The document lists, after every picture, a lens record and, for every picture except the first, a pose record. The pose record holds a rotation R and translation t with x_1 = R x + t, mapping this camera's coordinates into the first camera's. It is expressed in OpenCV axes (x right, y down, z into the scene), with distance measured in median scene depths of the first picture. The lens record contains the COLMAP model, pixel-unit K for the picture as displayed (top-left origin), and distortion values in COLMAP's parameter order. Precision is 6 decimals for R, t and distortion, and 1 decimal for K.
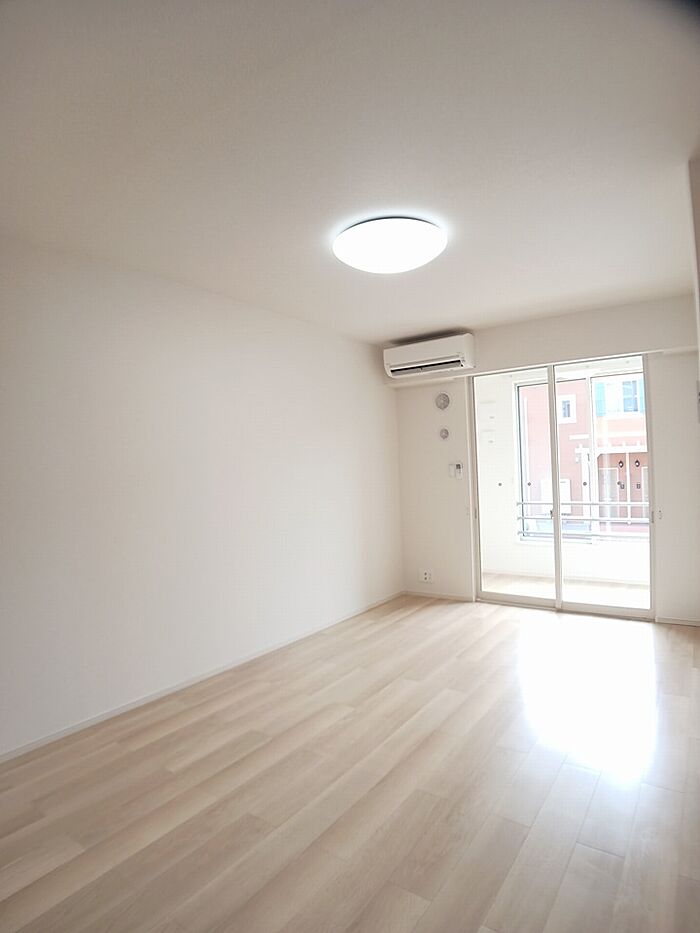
lens RADIAL K [[509.4, 0, 350.0], [0, 509.4, 466.5], [0, 0, 1]] dist [-0.085927, -0.000701]
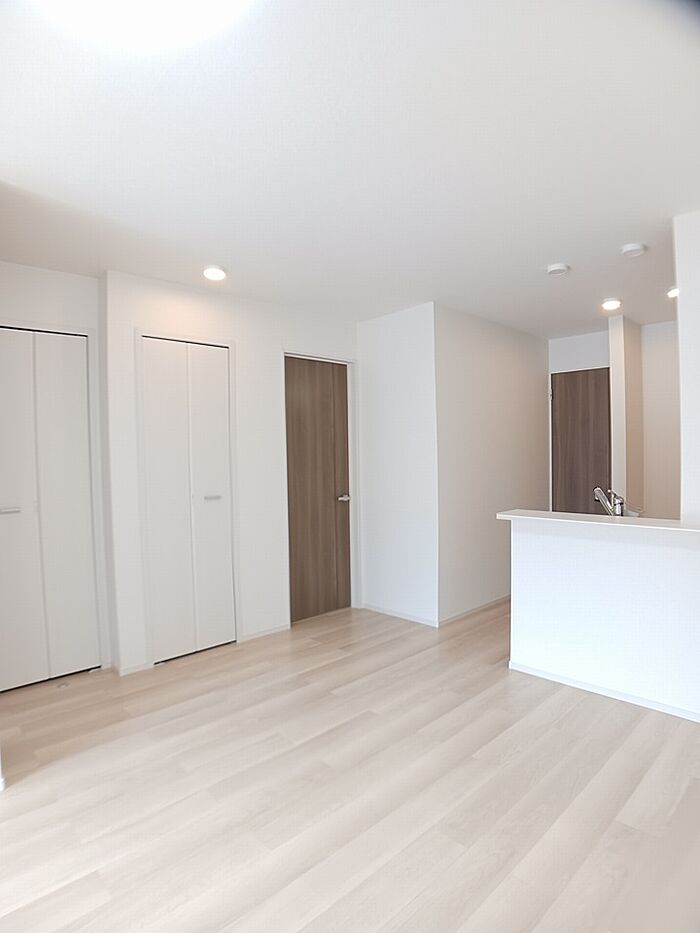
lens RADIAL K [[509.4, 0, 350.0], [0, 509.4, 466.5], [0, 0, 1]] dist [-0.085927, -0.000701]
pose [[-0.980109, 0.045667, 0.193133, -0.210368], [0.048650, 0.998758, 0.010730, -0.005360], [-0.192403, 0.019913, -0.981114, 1.983658]]
